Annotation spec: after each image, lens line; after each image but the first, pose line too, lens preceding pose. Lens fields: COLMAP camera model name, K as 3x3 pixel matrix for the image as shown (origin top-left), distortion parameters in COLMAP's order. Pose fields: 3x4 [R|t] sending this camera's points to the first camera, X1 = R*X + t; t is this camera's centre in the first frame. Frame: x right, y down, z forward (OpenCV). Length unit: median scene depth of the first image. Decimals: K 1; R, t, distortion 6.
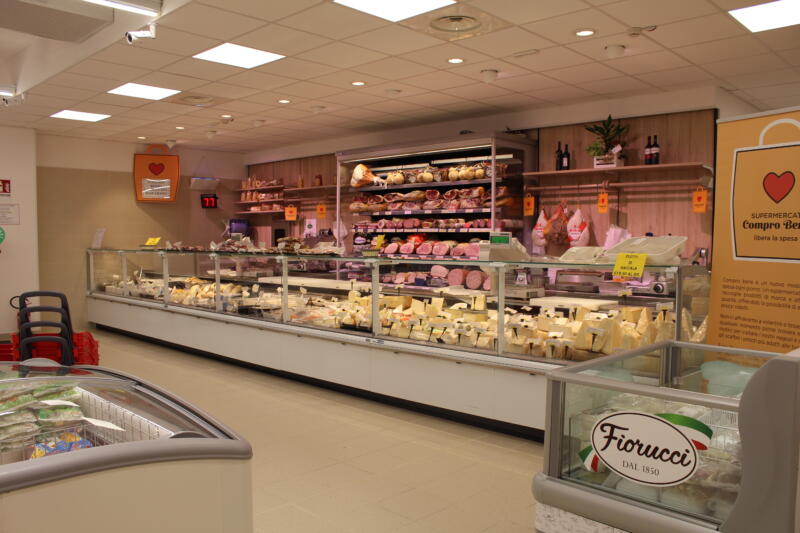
lens RADIAL K [[663.3, 0, 399.4], [0, 663.3, 284.8], [0, 0, 1]] dist [-0.095143, 0.002704]
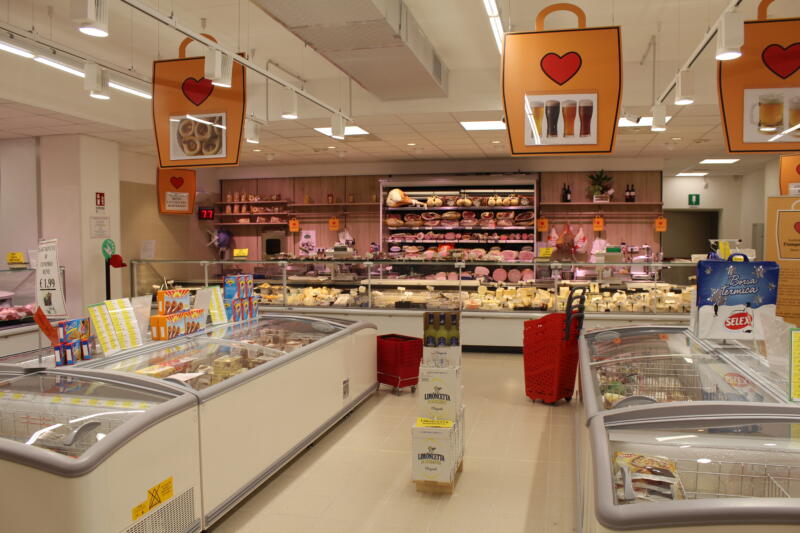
lens RADIAL K [[663.3, 0, 399.4], [0, 663.3, 284.8], [0, 0, 1]] dist [-0.095143, 0.002704]
pose [[0.859922, -0.042743, 0.508632, -0.767359], [0.042192, 0.999030, 0.012622, -0.015859], [-0.508678, 0.010607, 0.860891, -0.102165]]
